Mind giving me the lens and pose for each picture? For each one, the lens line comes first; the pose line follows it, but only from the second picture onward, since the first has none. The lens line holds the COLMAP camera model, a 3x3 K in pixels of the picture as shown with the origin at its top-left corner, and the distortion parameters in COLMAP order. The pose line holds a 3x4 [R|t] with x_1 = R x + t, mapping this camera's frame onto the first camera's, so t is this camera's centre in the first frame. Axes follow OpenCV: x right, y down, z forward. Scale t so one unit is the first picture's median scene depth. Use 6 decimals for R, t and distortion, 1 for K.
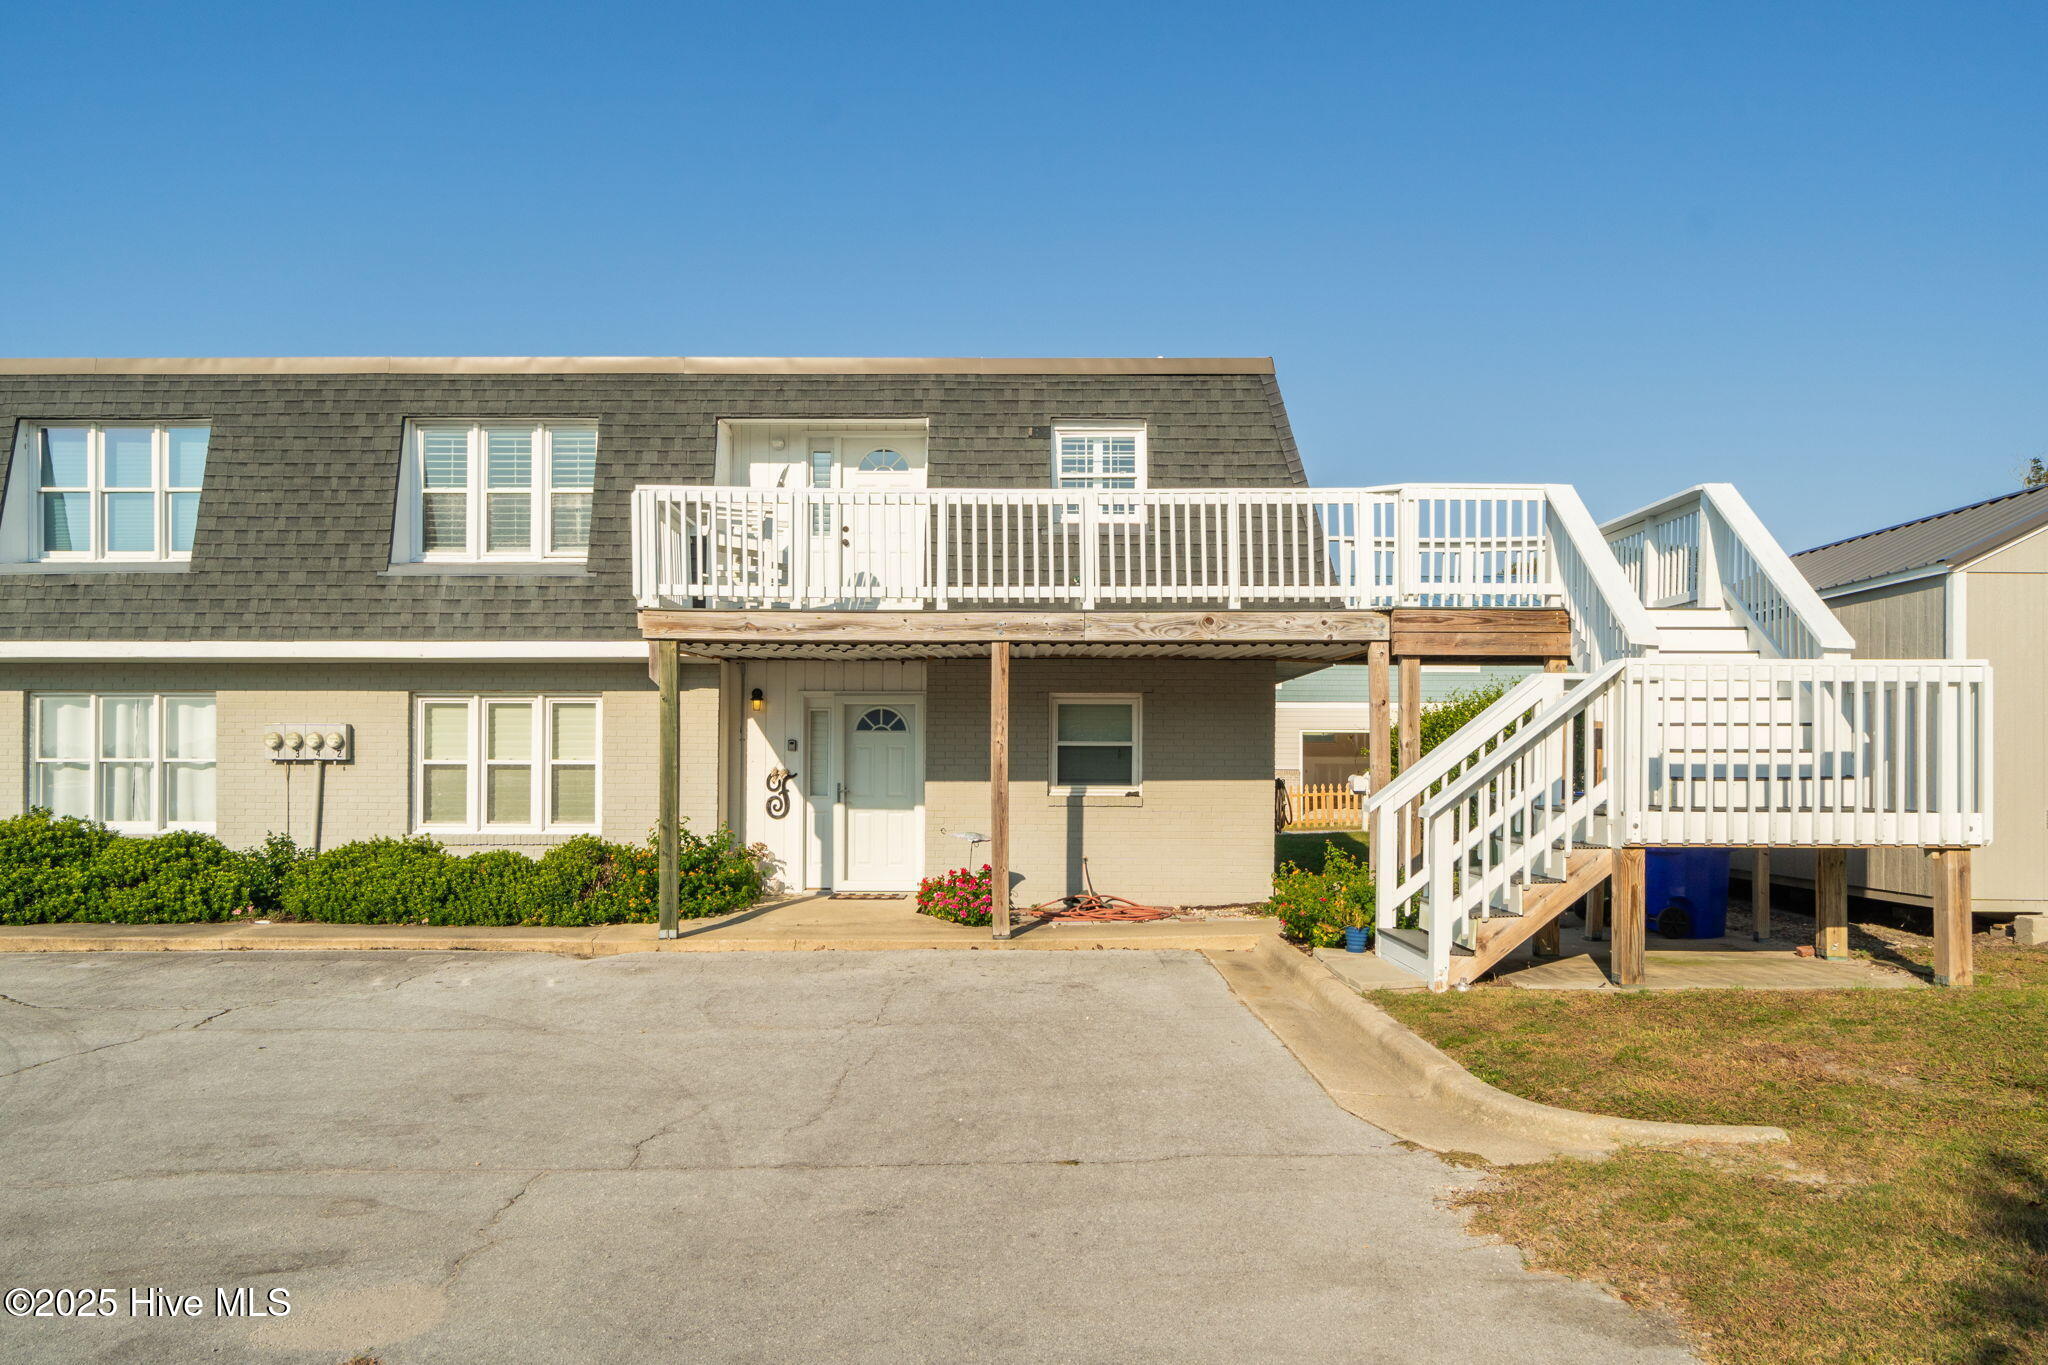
lens RADIAL K [[1455.0, 0, 1014.9], [0, 1455.0, 770.6], [0, 0, 1]] dist [-0.002985, -0.000139]
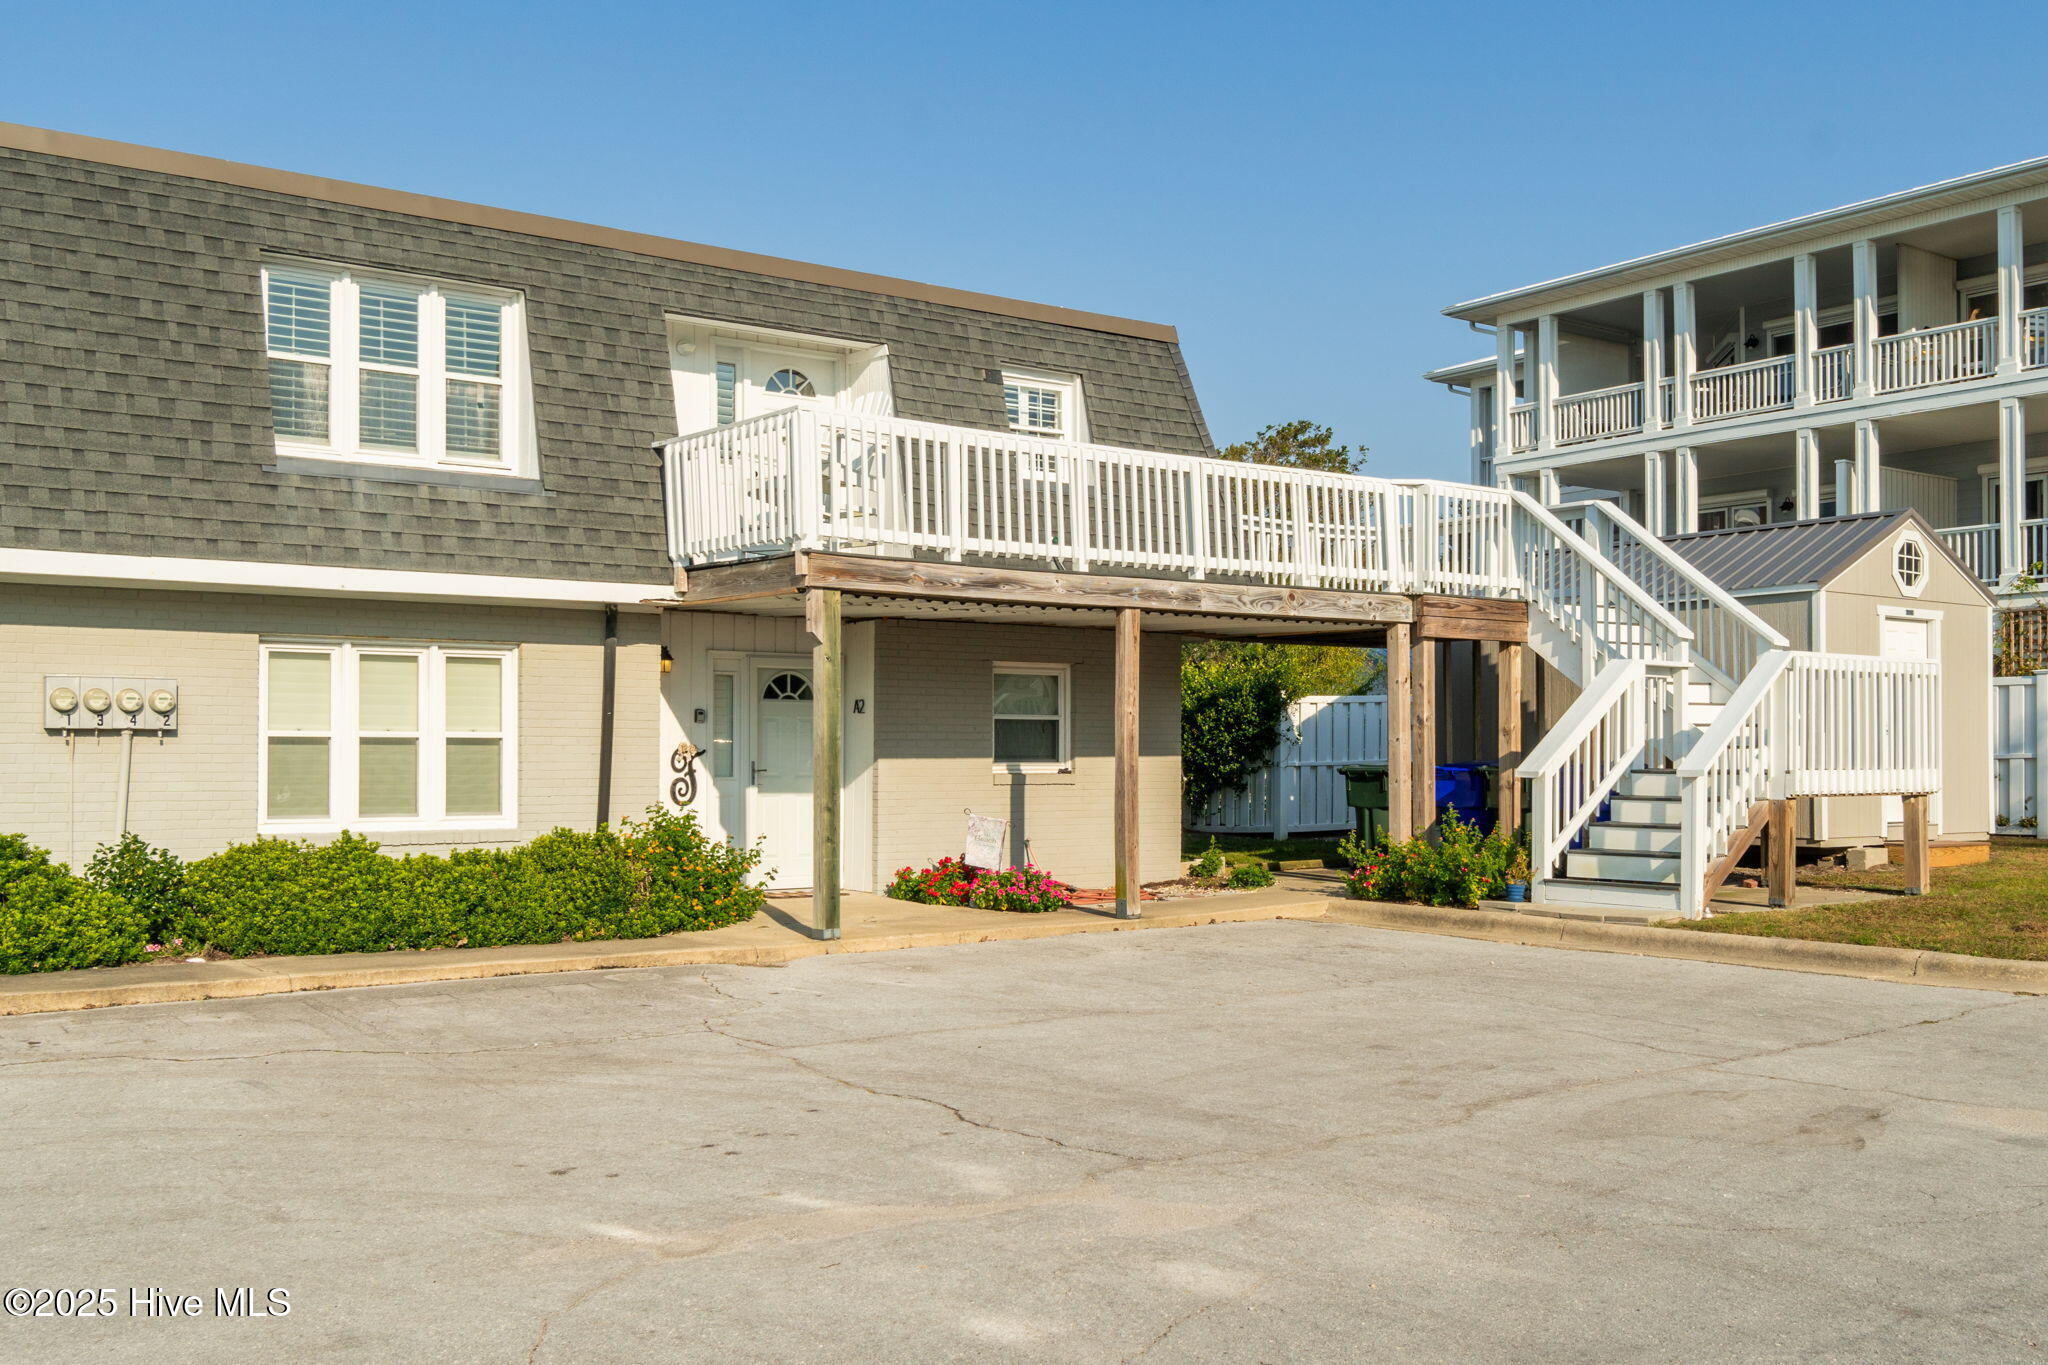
lens RADIAL K [[1931.6, 0, 1025.5], [0, 1931.6, 735.5], [0, 0, 1]] dist [0.003894, 0.002528]
pose [[0.799876, 0.004207, 0.600150, -0.698403], [0.006151, 0.999865, -0.015207, 0.011985], [-0.600134, 0.015855, 0.799743, 0.020109]]
